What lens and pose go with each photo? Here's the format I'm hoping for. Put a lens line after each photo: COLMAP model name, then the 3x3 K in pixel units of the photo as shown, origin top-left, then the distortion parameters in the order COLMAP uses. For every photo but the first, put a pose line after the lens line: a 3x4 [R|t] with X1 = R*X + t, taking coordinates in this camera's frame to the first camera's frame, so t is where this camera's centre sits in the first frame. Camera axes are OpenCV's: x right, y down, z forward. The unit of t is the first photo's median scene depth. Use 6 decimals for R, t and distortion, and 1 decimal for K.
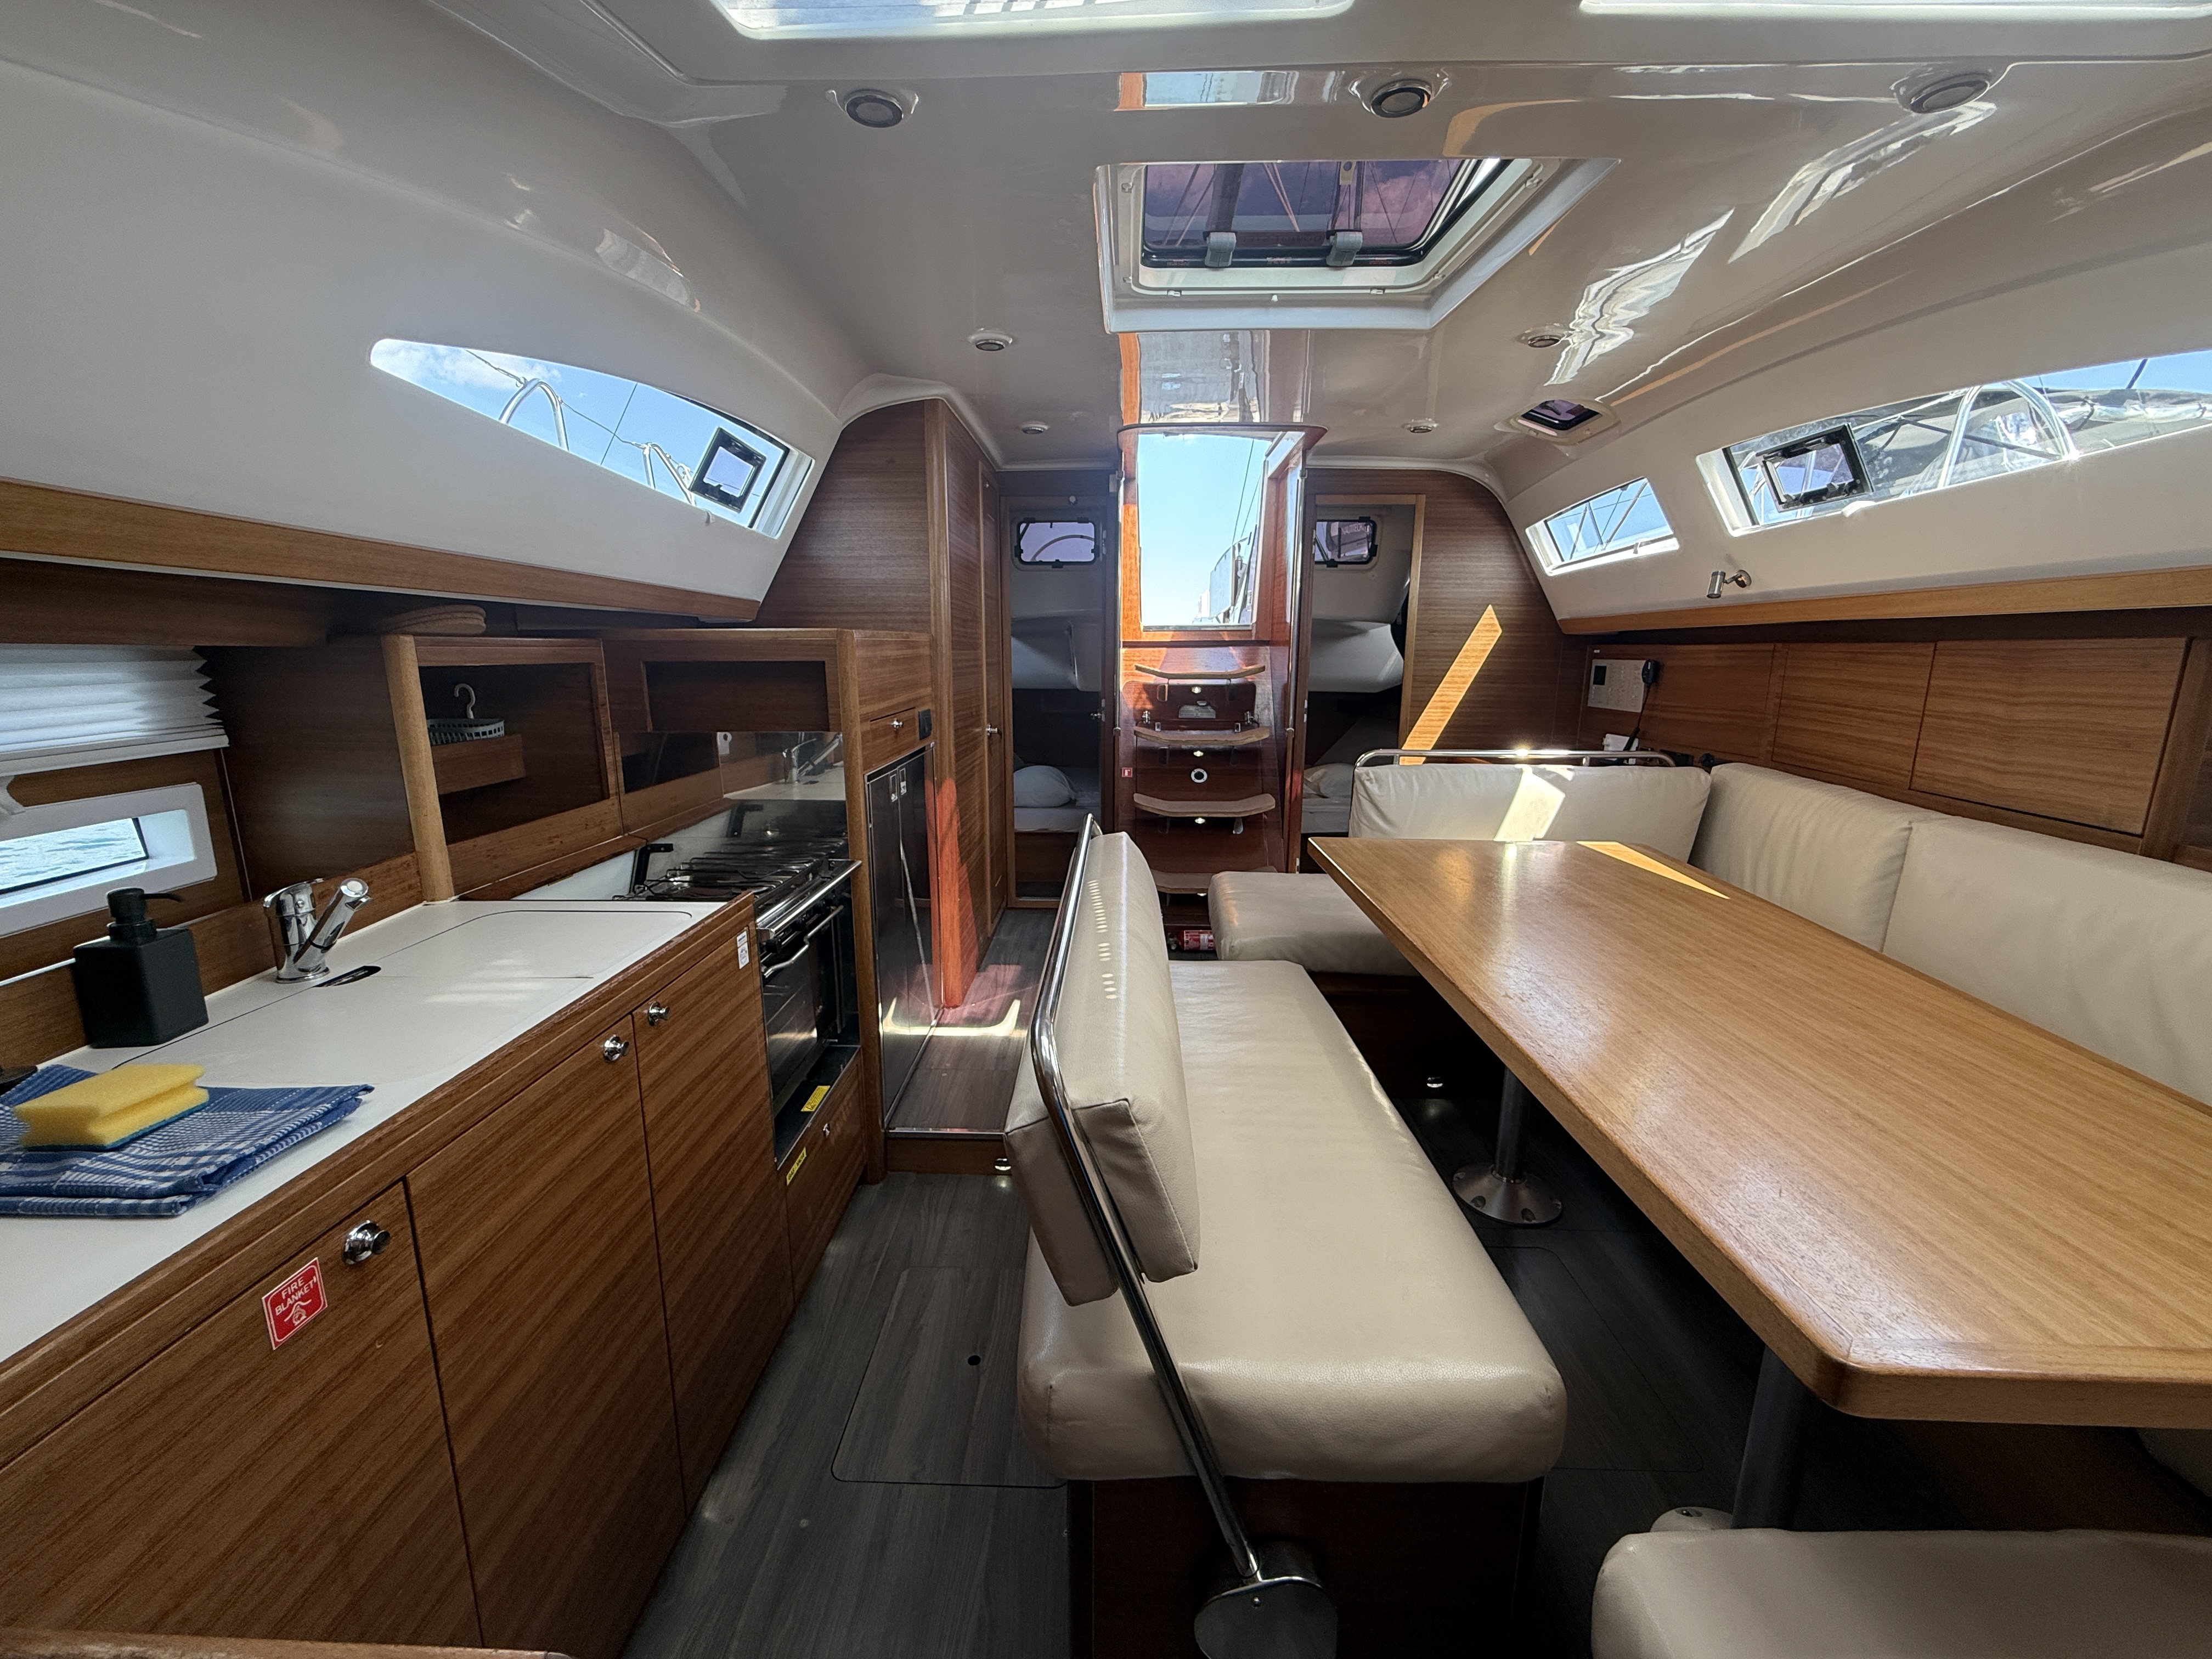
lens RADIAL K [[883.6, 0, 1096.5], [0, 883.6, 828.2], [0, 0, 1]] dist [0.001379, -0.000138]
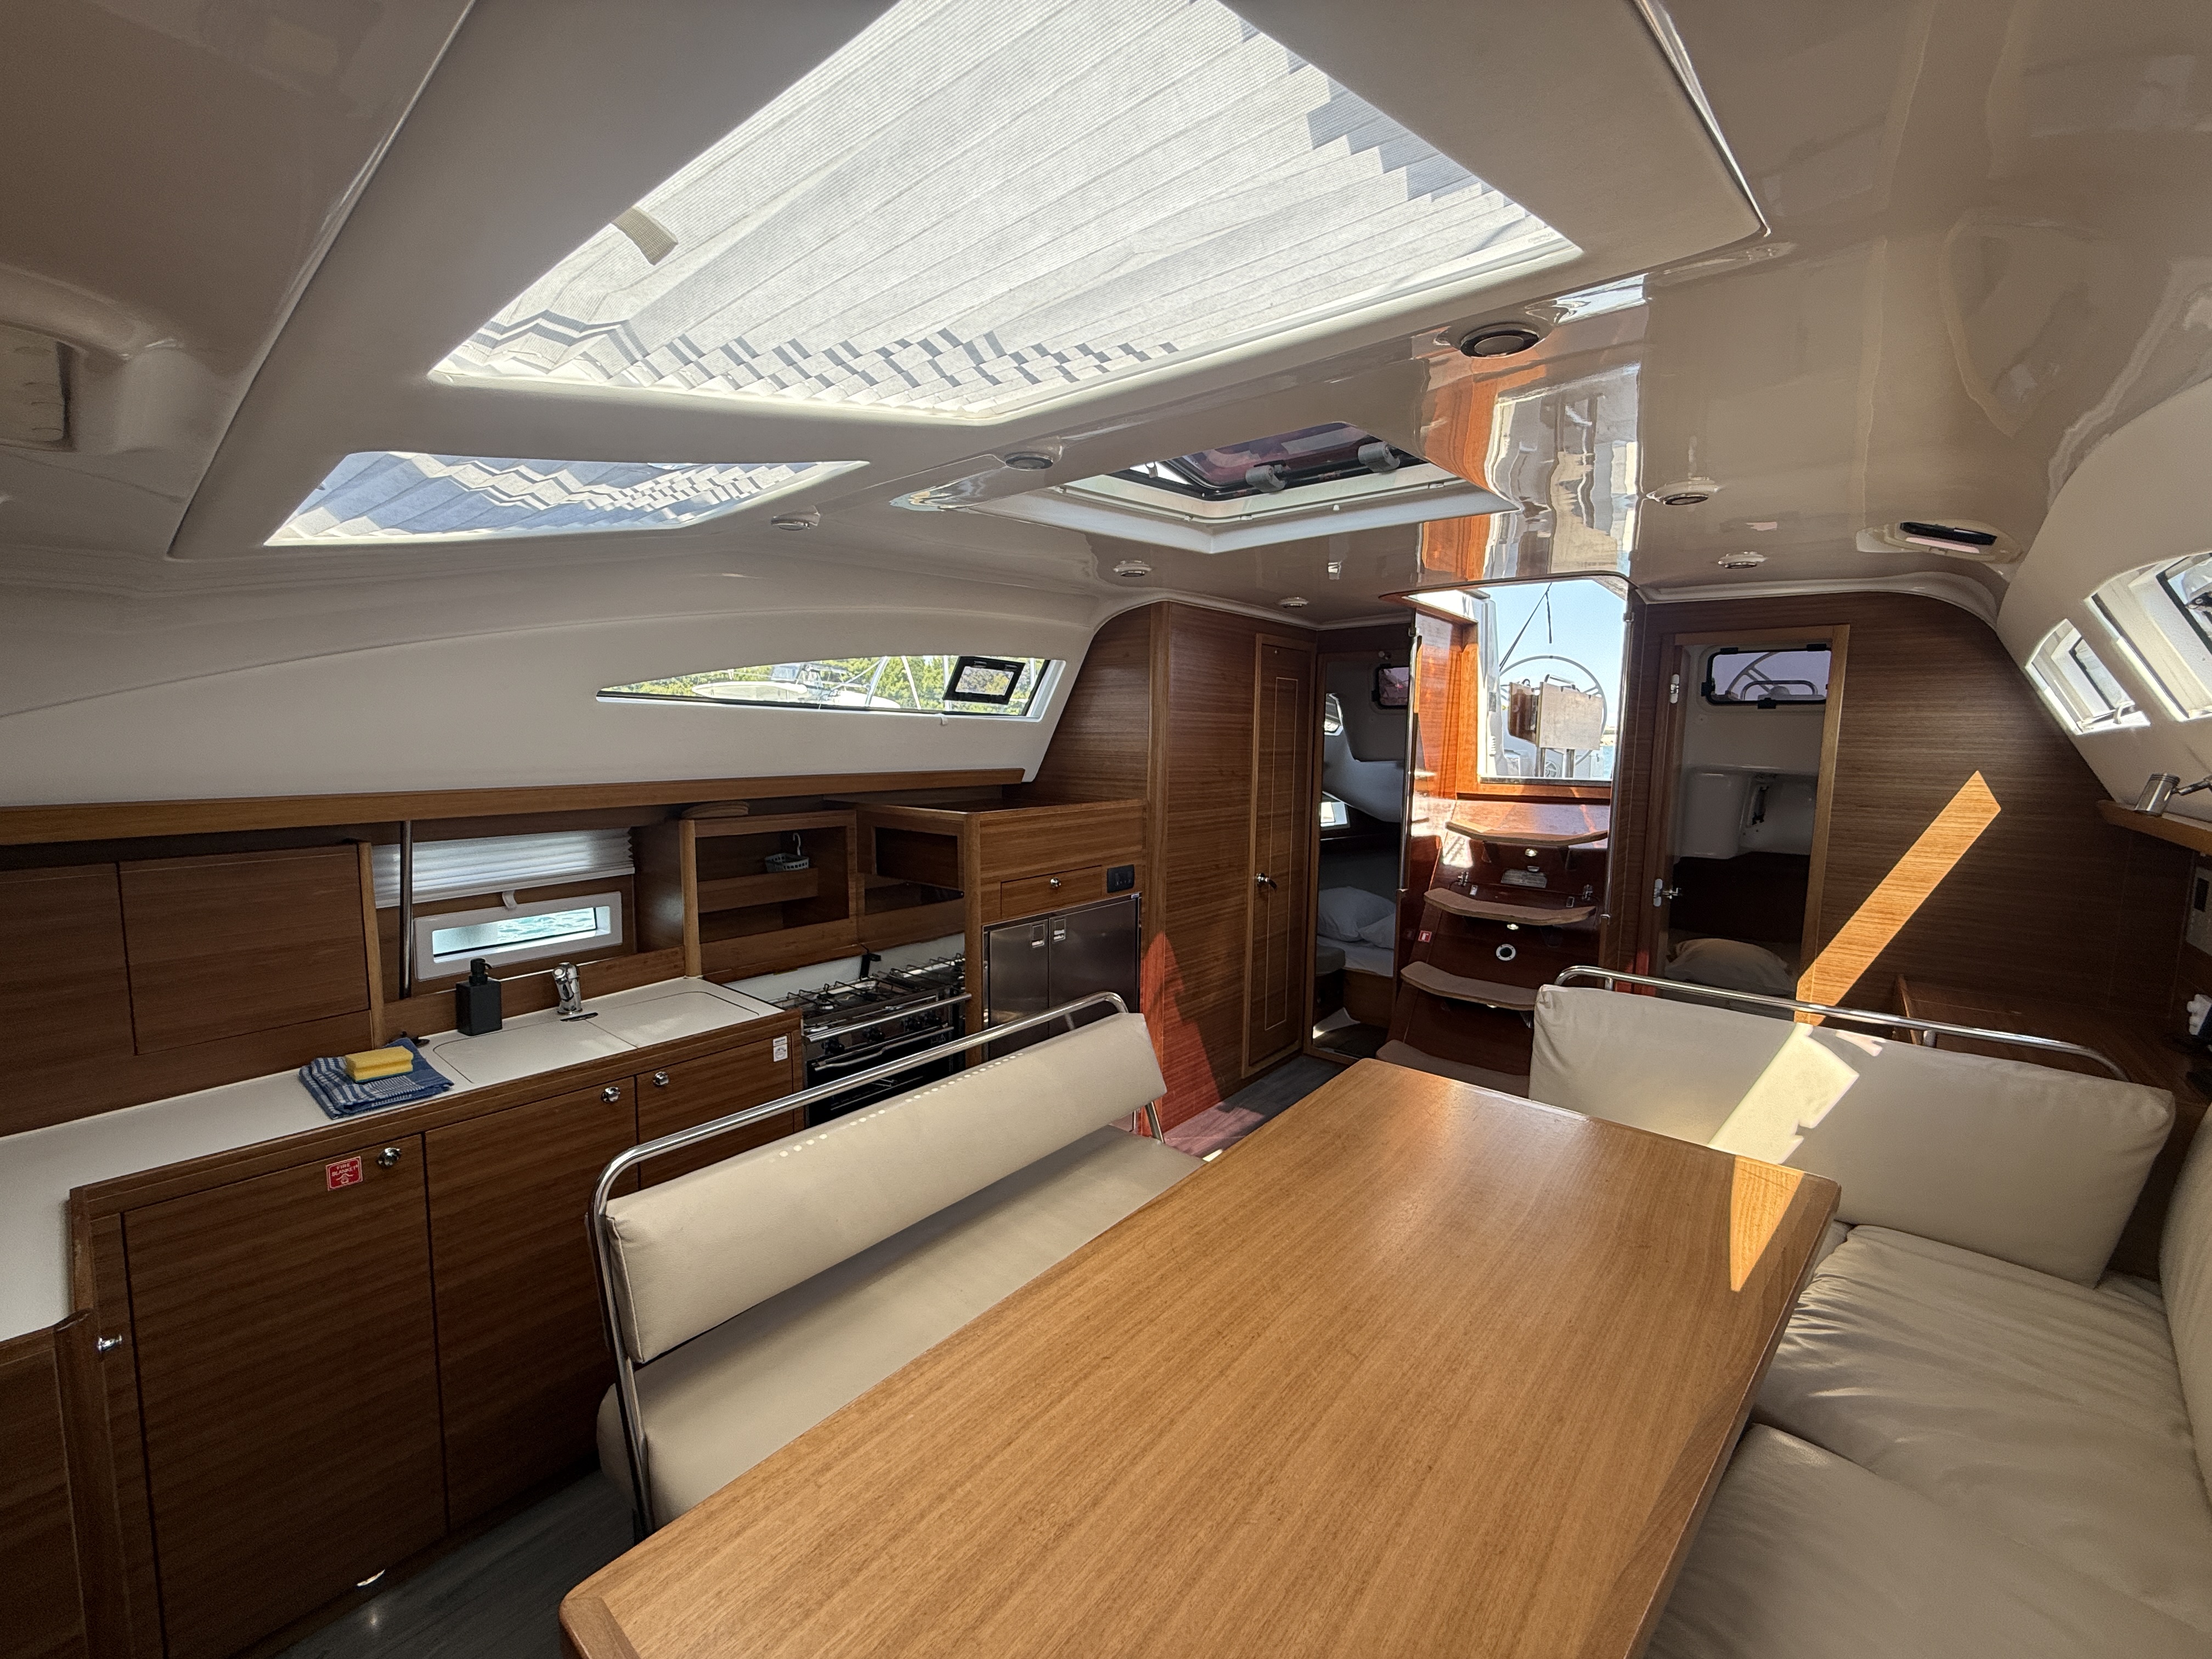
lens RADIAL K [[883.6, 0, 1092.2], [0, 883.6, 826.0], [0, 0, 1]] dist [0.001379, -0.000138]
pose [[0.780765, 0.069526, -0.620945, 0.664045], [-0.132823, 0.989544, -0.056212, -0.159852], [0.610545, 0.126365, 0.781836, 0.104102]]
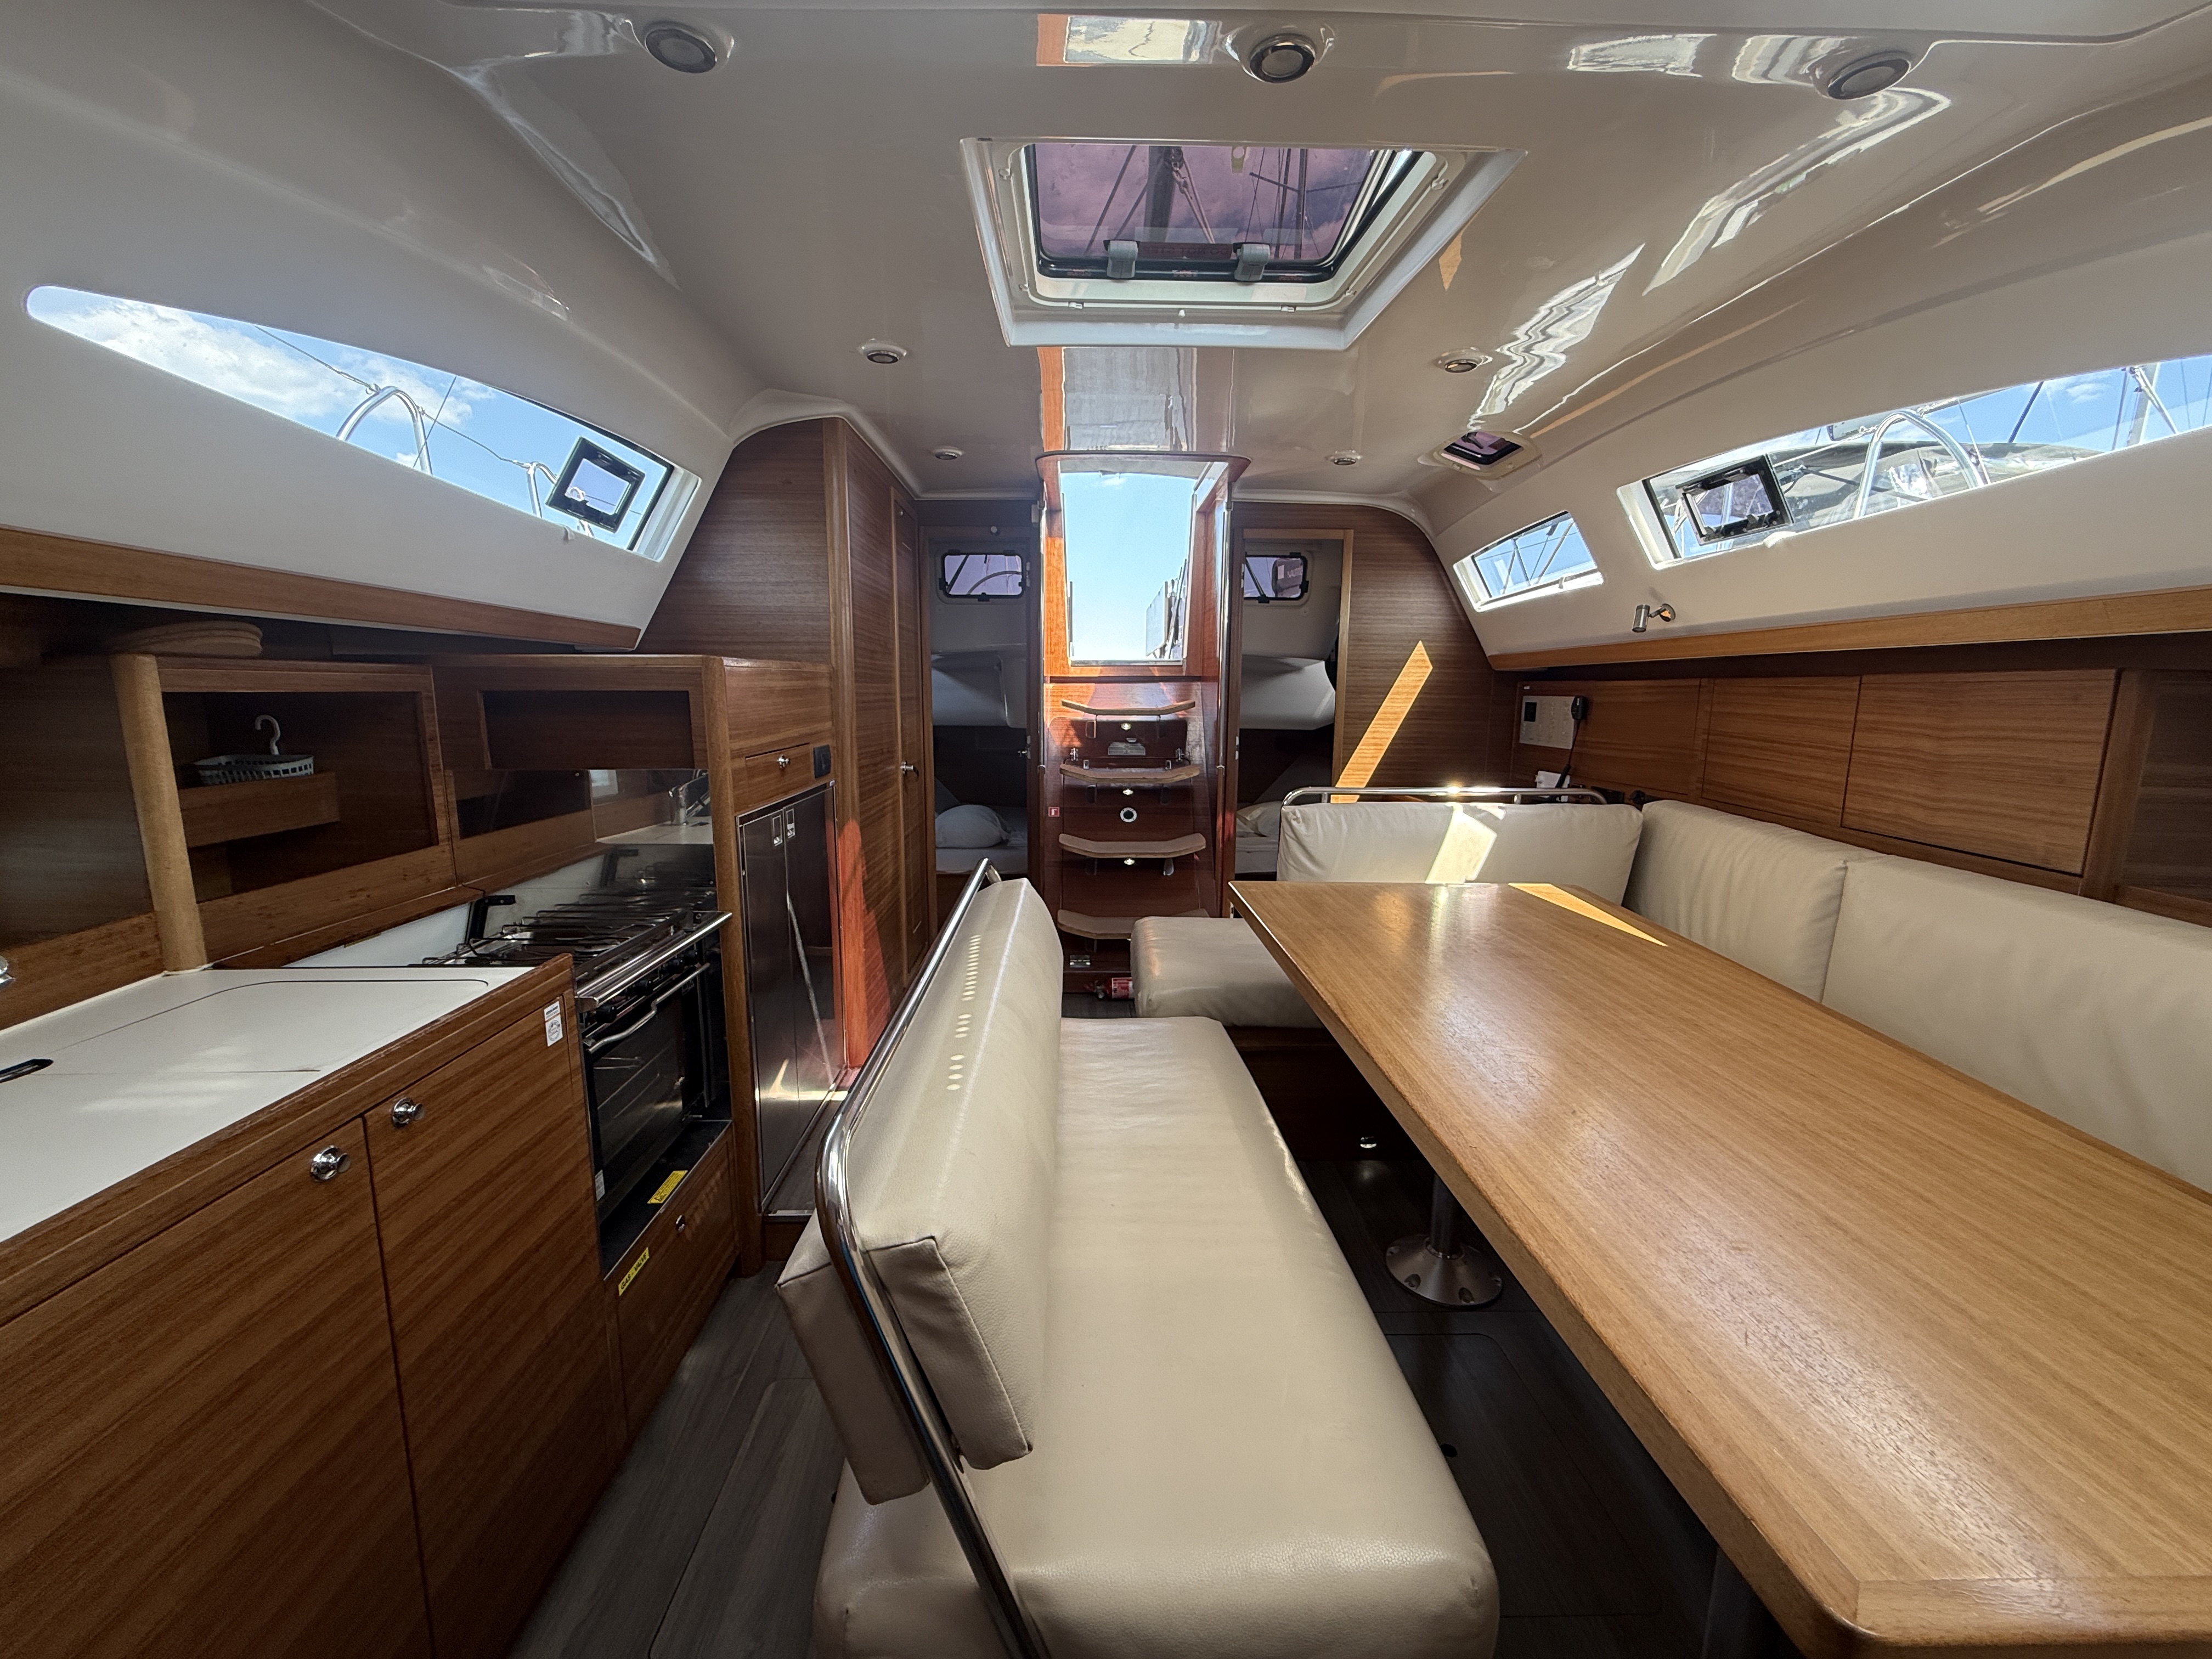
lens RADIAL K [[883.6, 0, 1096.7], [0, 883.6, 828.5], [0, 0, 1]] dist [0.001379, -0.000138]
pose [[0.998523, -0.005012, 0.054091, 0.059235], [0.007334, 0.999056, -0.042818, -0.007572], [-0.053826, 0.043151, 0.997618, 0.087015]]
